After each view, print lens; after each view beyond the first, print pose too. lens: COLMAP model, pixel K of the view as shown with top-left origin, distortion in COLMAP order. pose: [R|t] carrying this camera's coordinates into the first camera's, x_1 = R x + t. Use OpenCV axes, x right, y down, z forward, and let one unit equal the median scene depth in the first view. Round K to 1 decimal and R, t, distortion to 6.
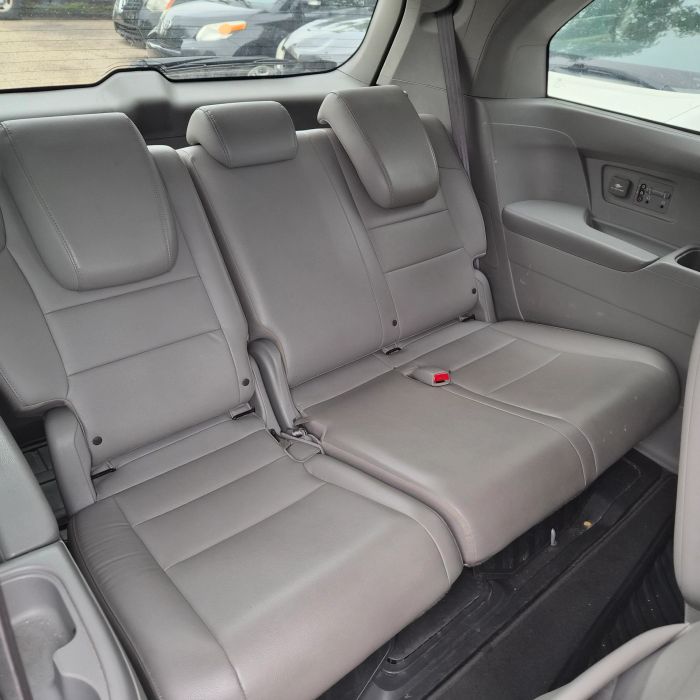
lens RADIAL K [[613.1, 0, 350.0], [0, 613.1, 350.0], [0, 0, 1]] dist [0.012848, 0.000677]
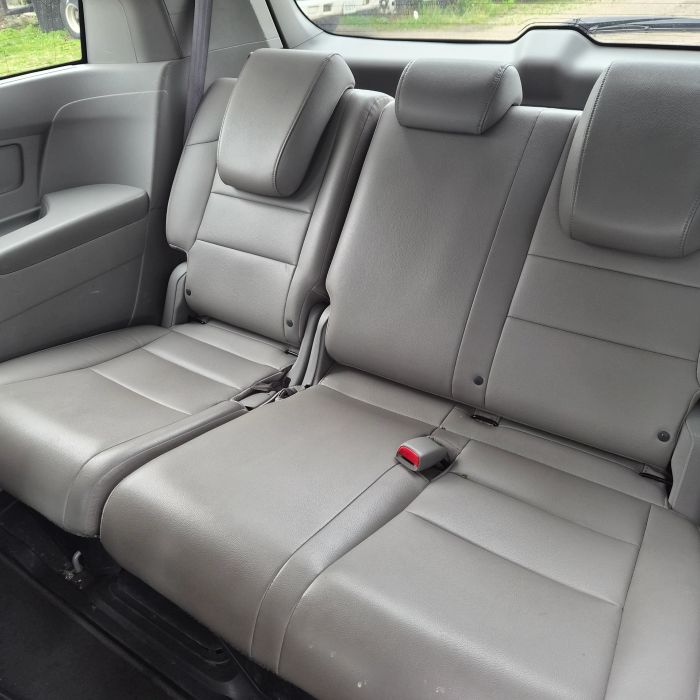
lens RADIAL K [[613.1, 0, 350.0], [0, 613.1, 350.0], [0, 0, 1]] dist [0.012848, 0.000677]
pose [[0.284087, 0.468937, -0.836297, 0.564770], [-0.452782, 0.834464, 0.314101, -0.213242], [0.845153, 0.289428, 0.449387, 0.486087]]
